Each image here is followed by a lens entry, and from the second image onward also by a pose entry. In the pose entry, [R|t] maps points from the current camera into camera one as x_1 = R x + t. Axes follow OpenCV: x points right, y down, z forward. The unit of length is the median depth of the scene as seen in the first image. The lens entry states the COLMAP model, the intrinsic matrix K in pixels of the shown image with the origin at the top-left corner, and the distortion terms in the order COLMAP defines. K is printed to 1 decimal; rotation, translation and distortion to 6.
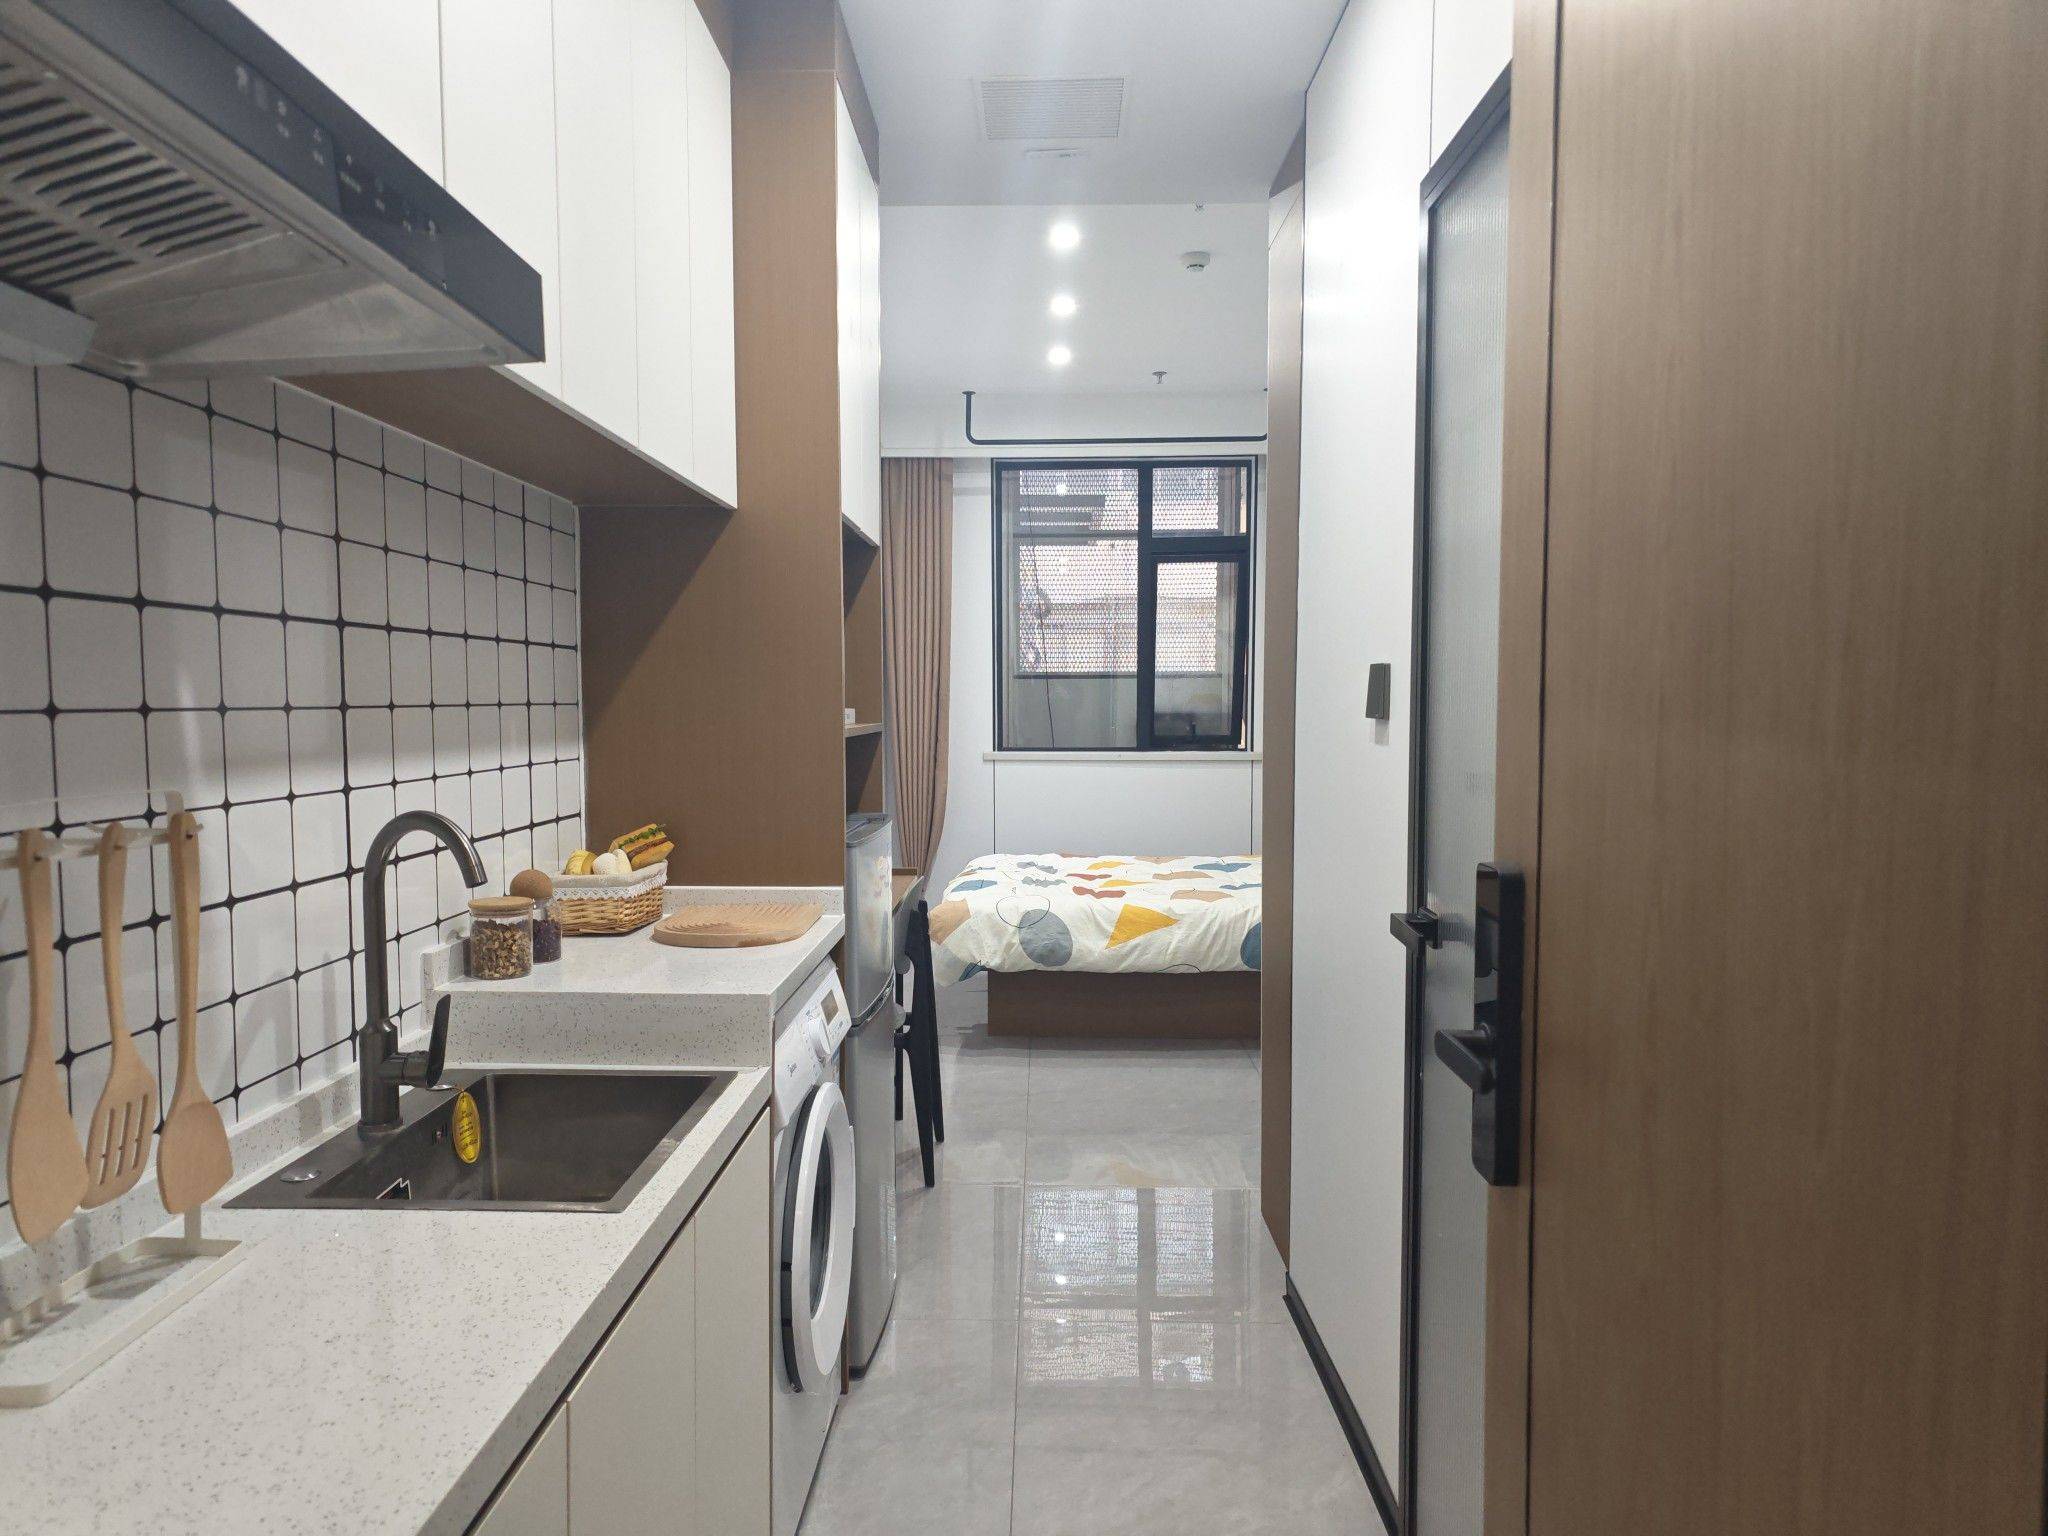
lens RADIAL K [[1335.6, 0, 1024.0], [0, 1335.6, 768.0], [0, 0, 1]] dist [0.025984, -0.000270]
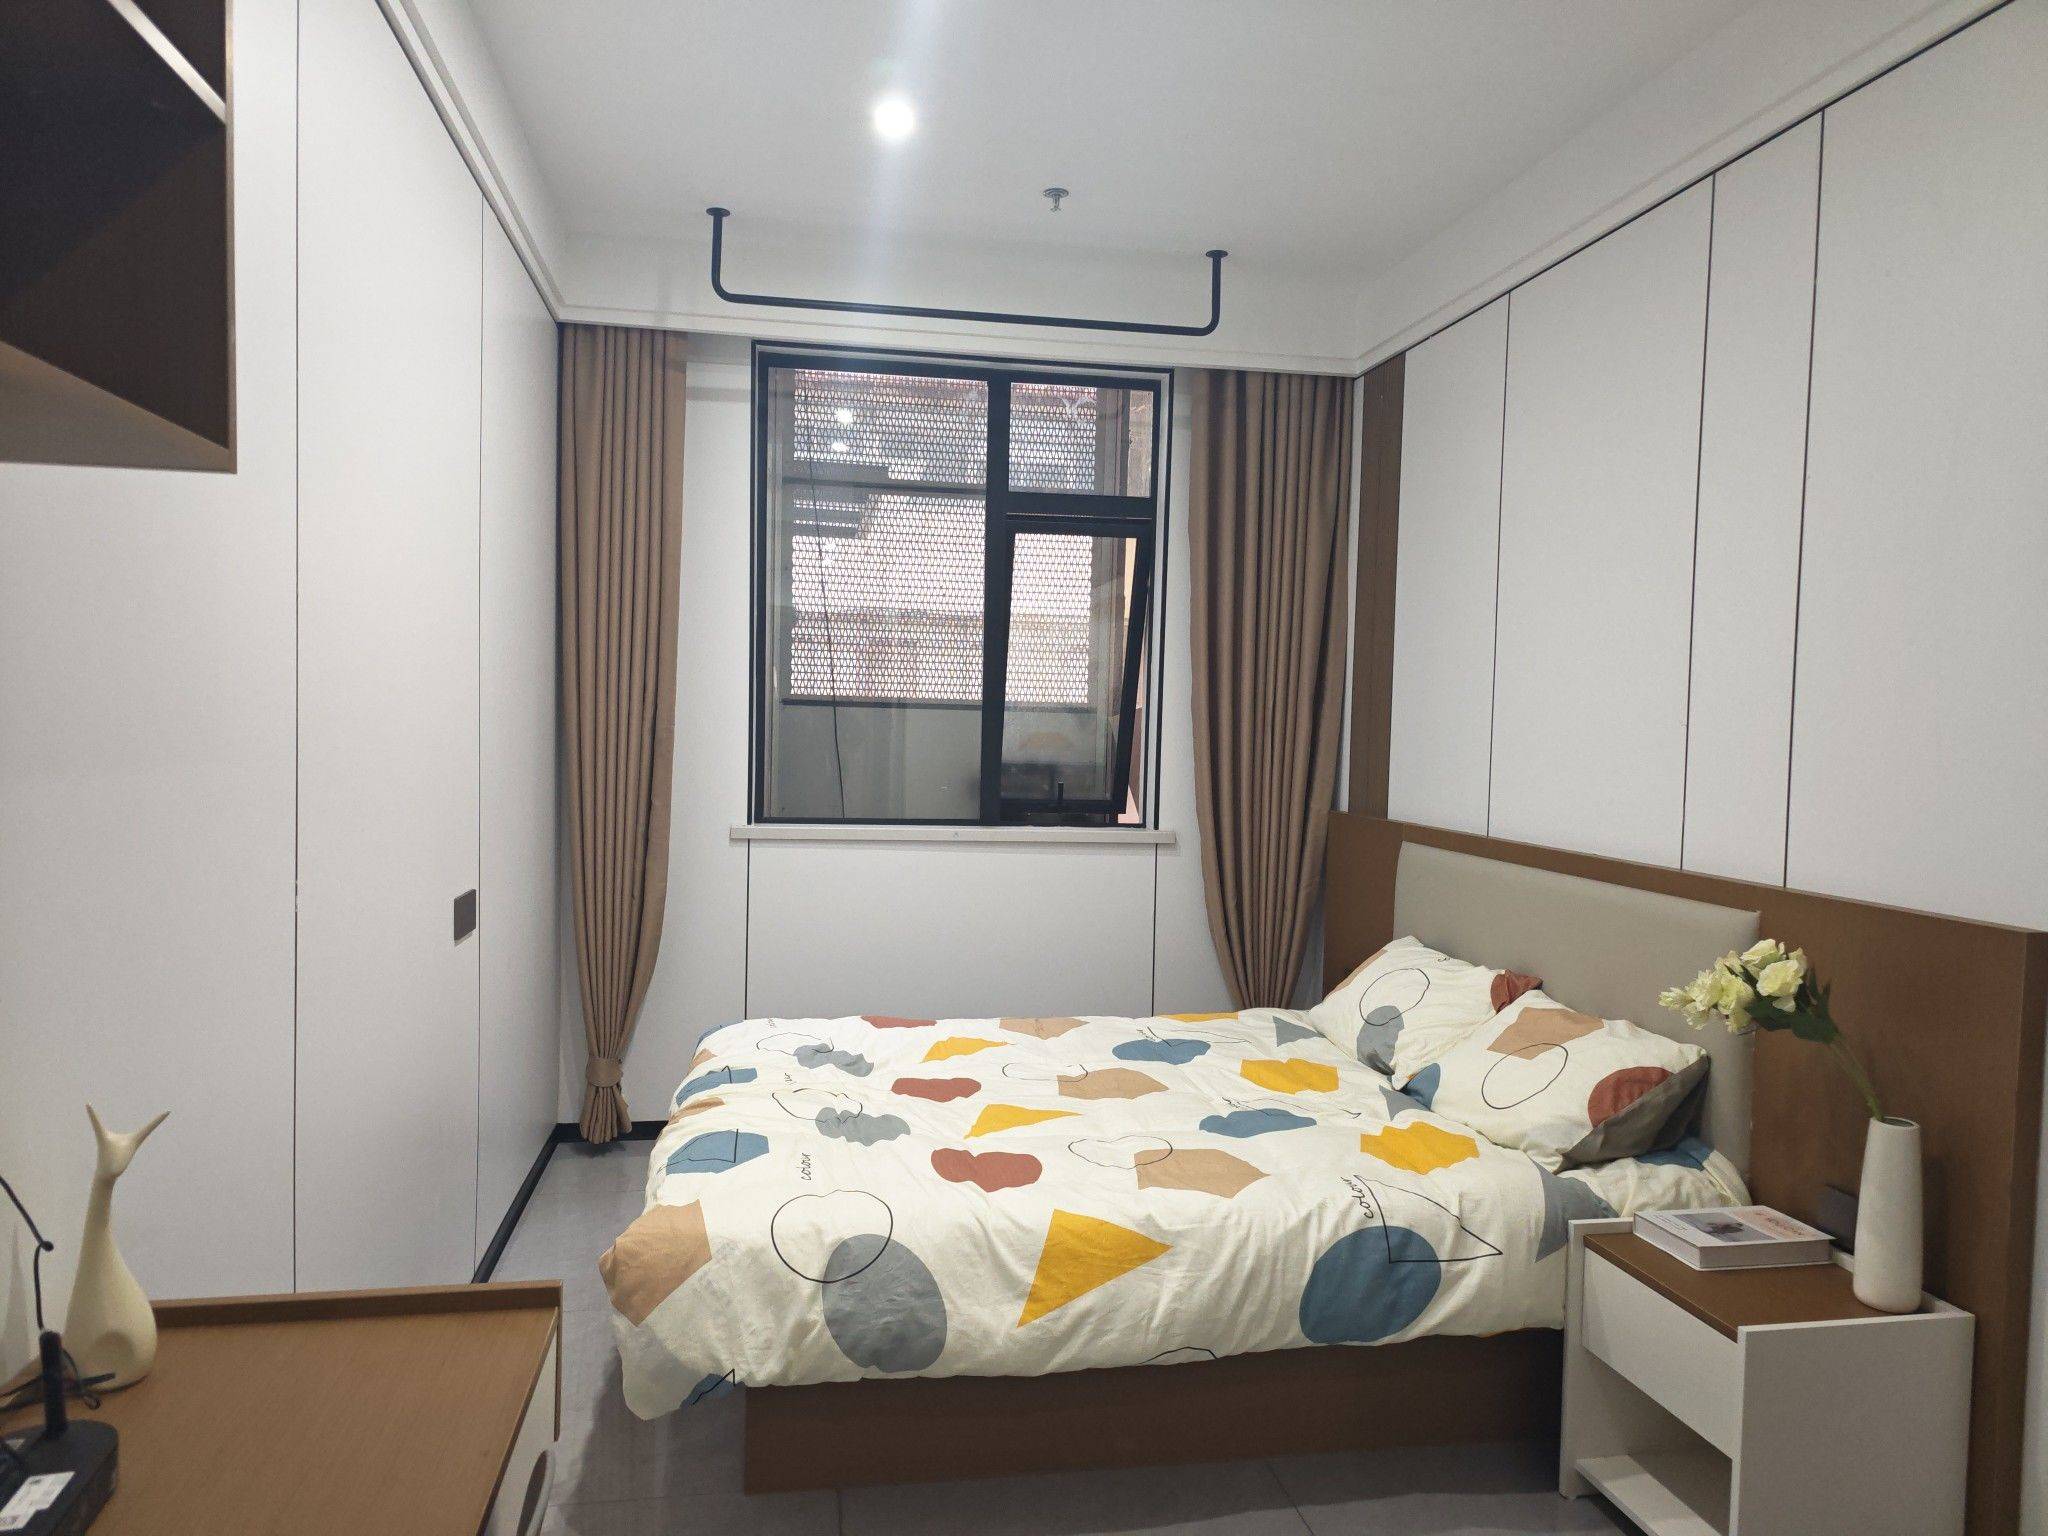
lens RADIAL K [[1335.6, 0, 1024.0], [0, 1335.6, 768.0], [0, 0, 1]] dist [0.025984, -0.000270]
pose [[0.980189, 0.017992, 0.197247, -0.021315], [-0.015168, 0.999760, -0.015819, -0.032327], [-0.197484, 0.012514, 0.980226, 0.399694]]
